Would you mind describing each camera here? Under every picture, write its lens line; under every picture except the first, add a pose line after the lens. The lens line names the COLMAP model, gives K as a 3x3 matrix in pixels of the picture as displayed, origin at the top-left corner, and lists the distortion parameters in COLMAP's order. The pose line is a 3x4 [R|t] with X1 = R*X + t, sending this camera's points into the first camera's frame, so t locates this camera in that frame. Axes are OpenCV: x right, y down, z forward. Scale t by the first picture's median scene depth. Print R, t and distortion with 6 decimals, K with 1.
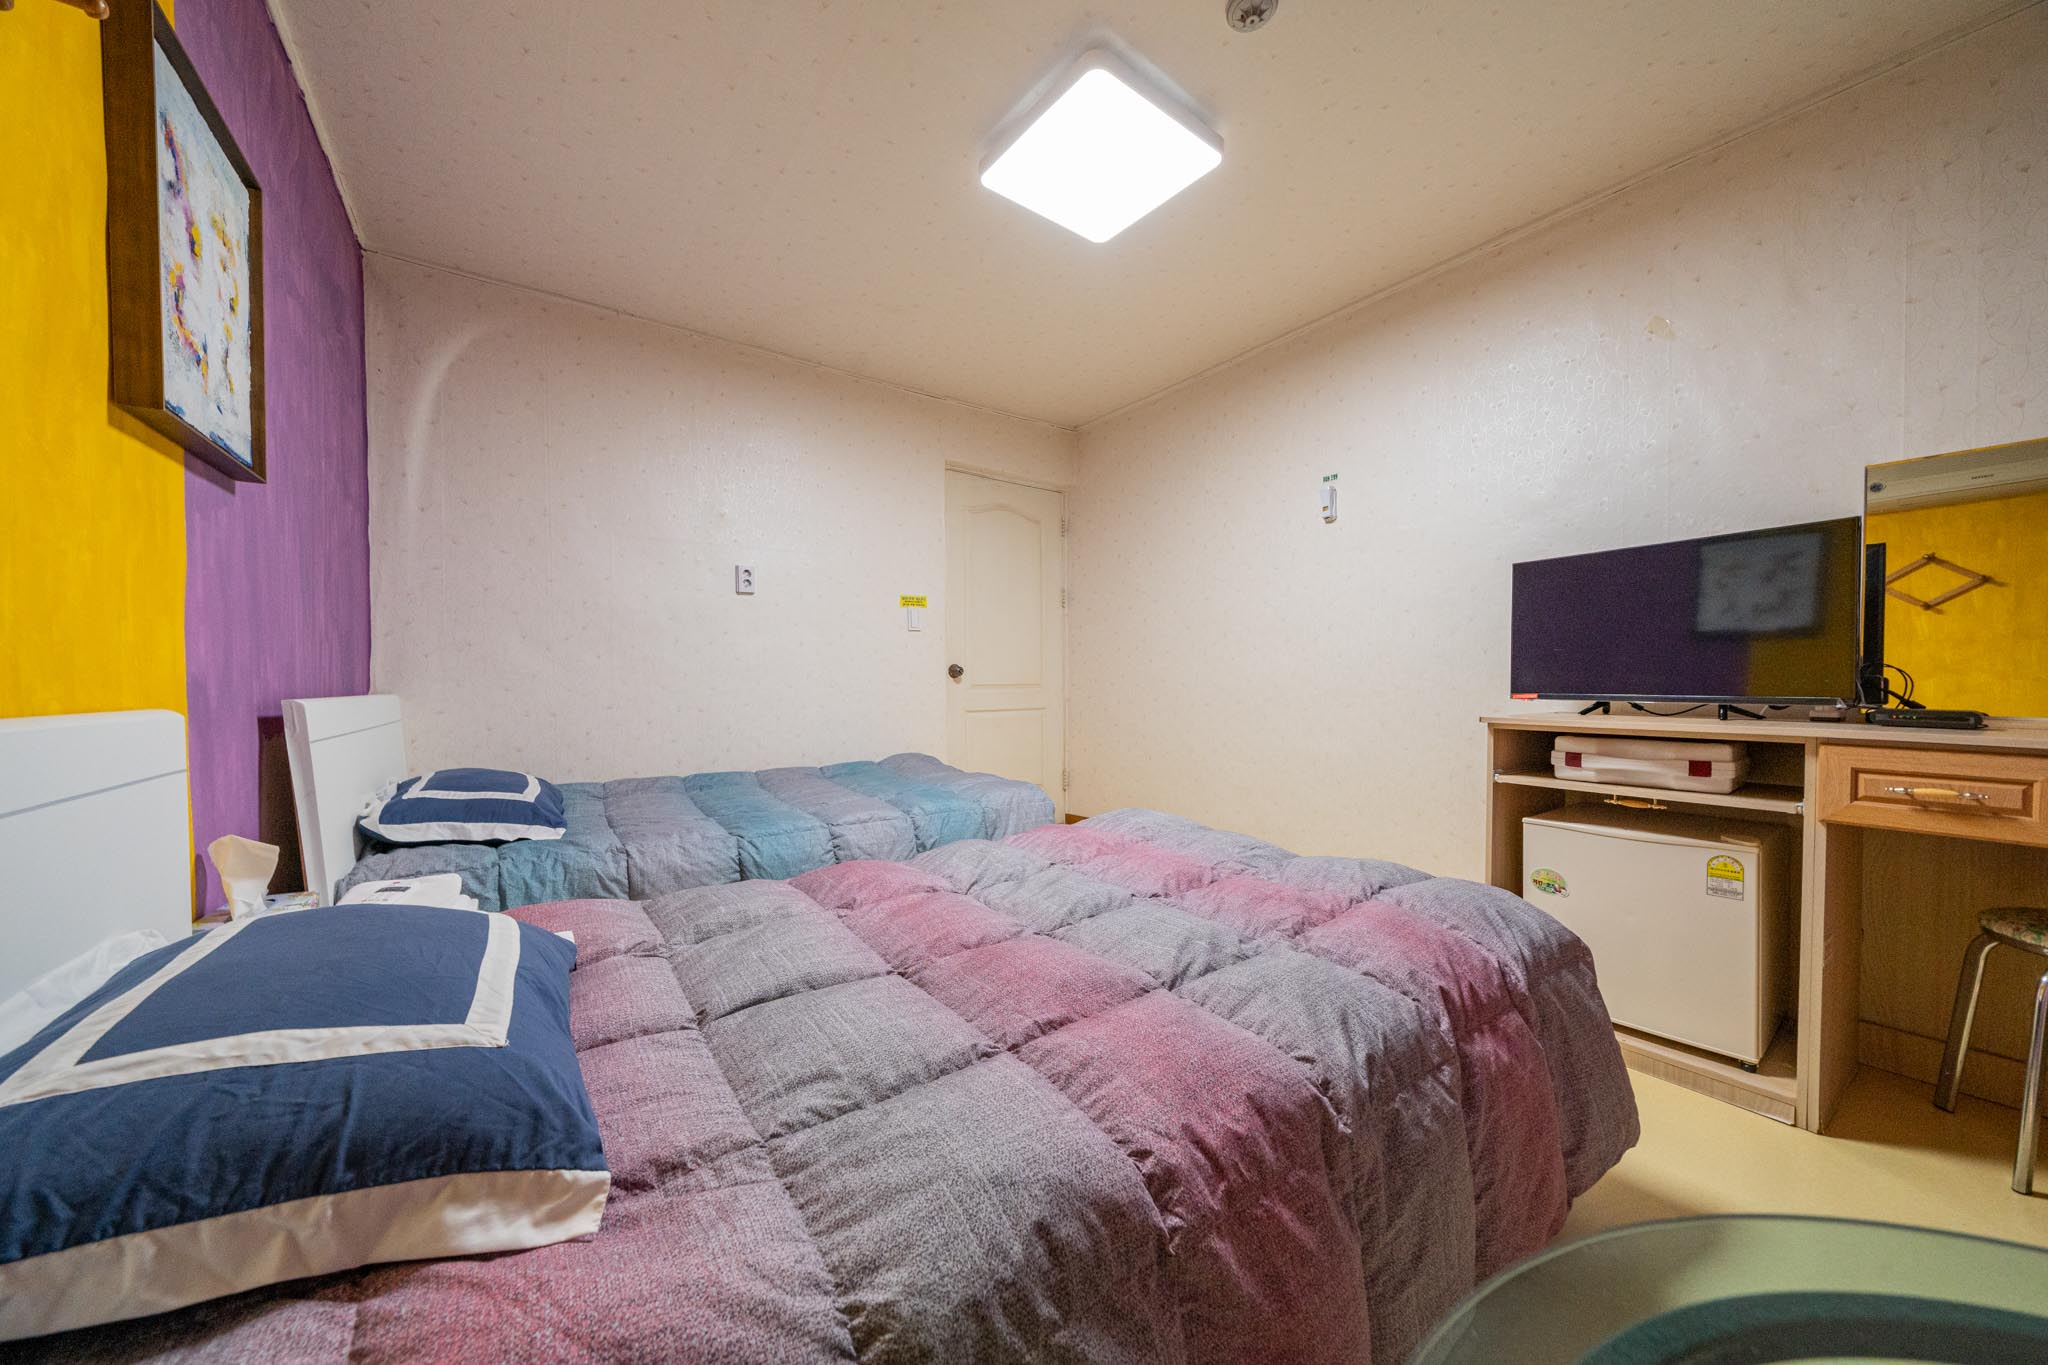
lens RADIAL K [[686.5, 0, 1033.0], [0, 686.5, 687.5], [0, 0, 1]] dist [-0.004898, -0.000049]
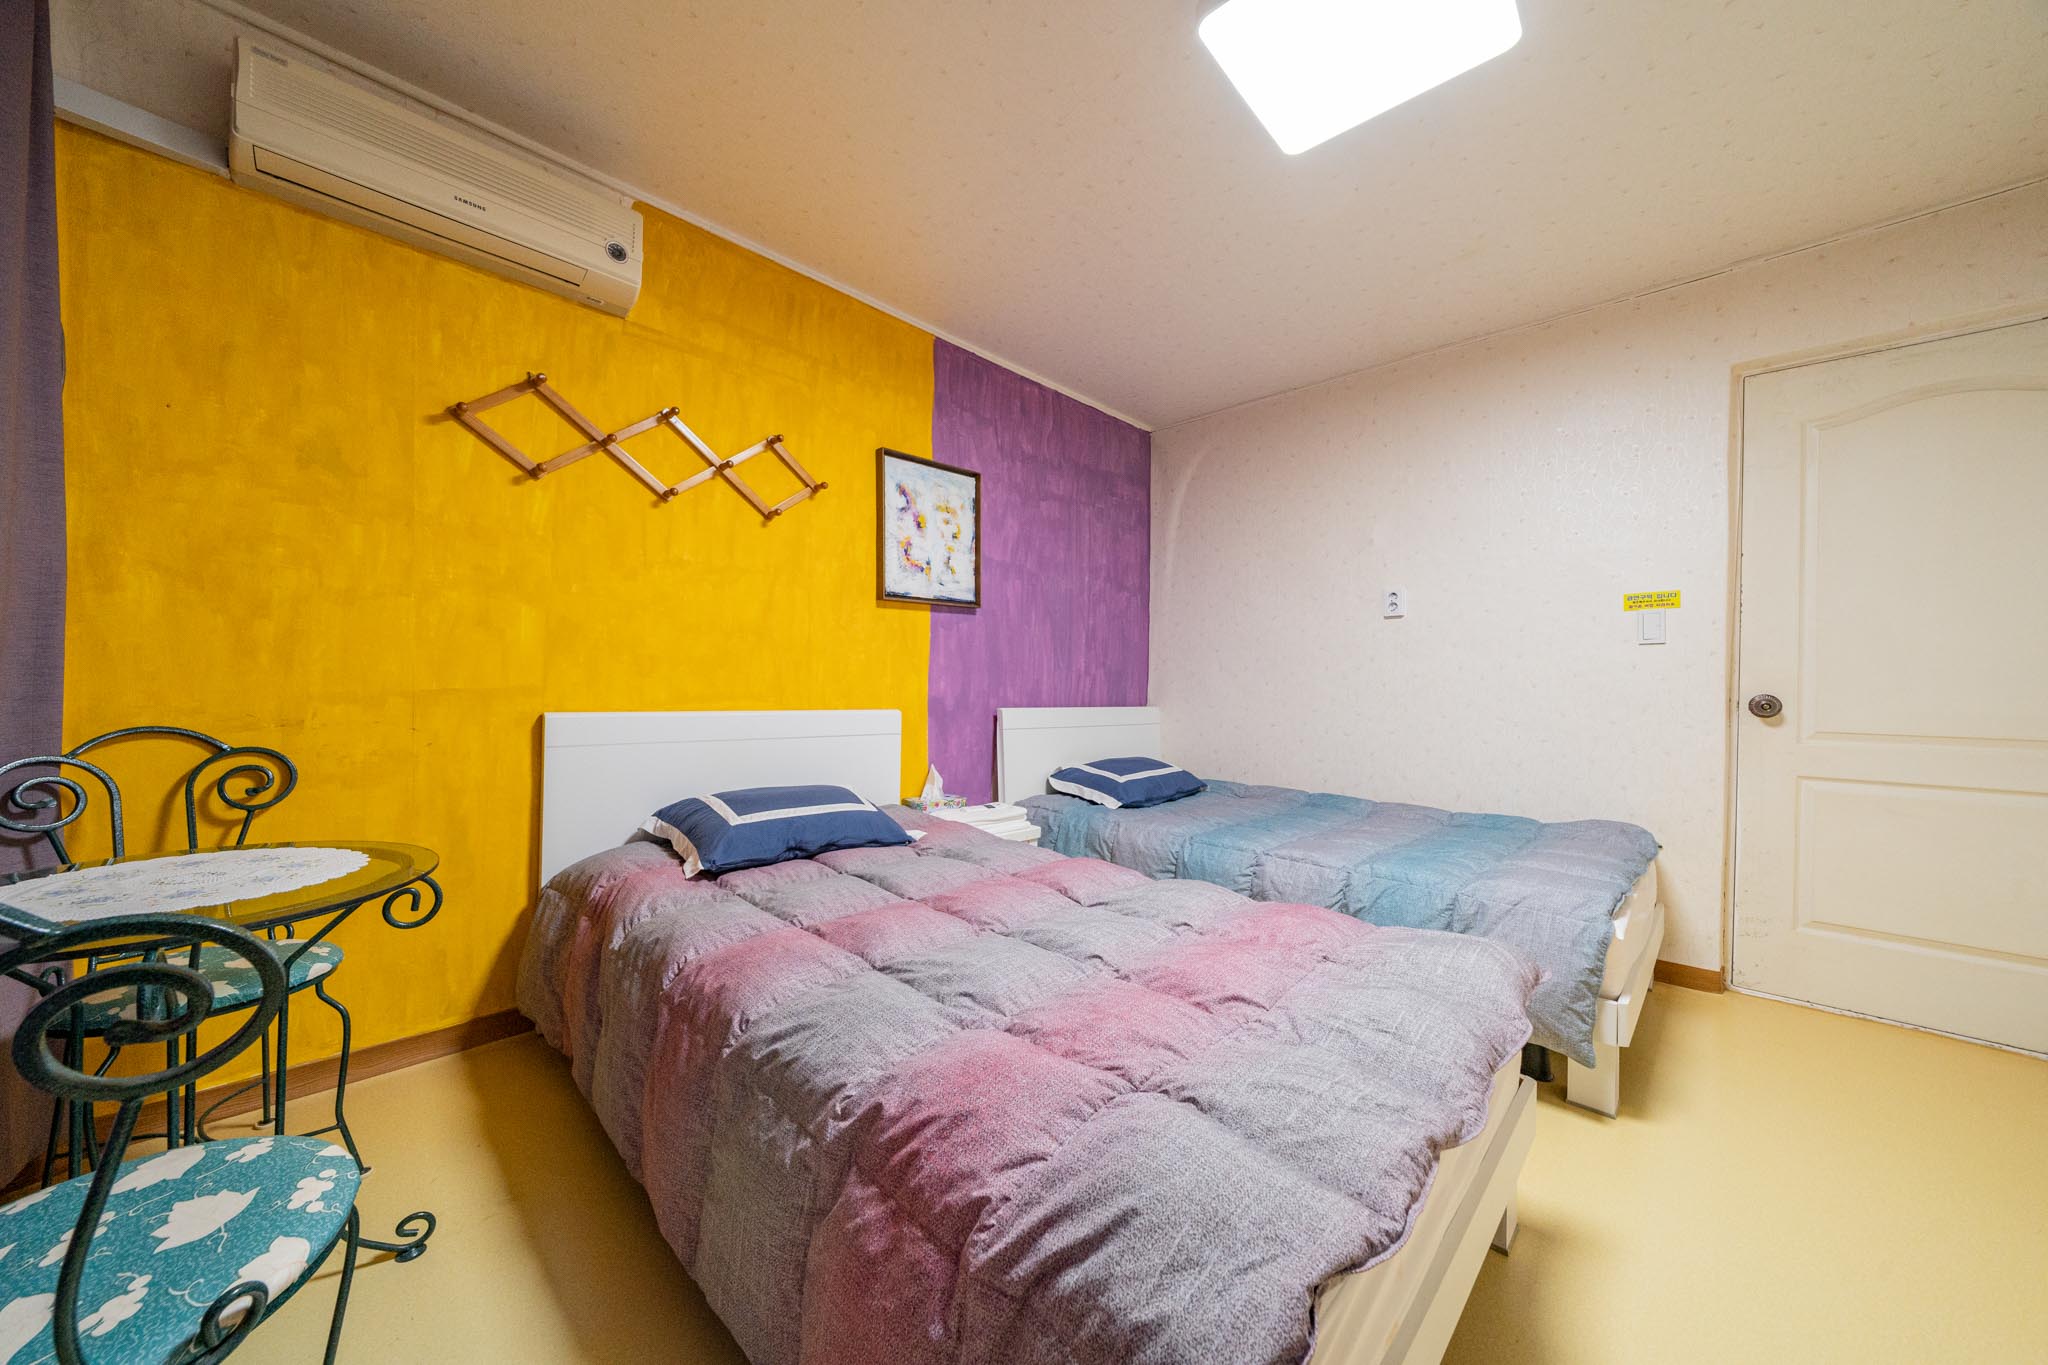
lens RADIAL K [[725.9, 0, 1036.9], [0, 725.9, 676.0], [0, 0, 1]] dist [-0.002741, -0.000153]
pose [[0.165497, -0.001215, -0.986209, 1.208858], [-0.033430, 0.999418, -0.006841, -0.074050], [0.985643, 0.034101, 0.165360, 0.818088]]
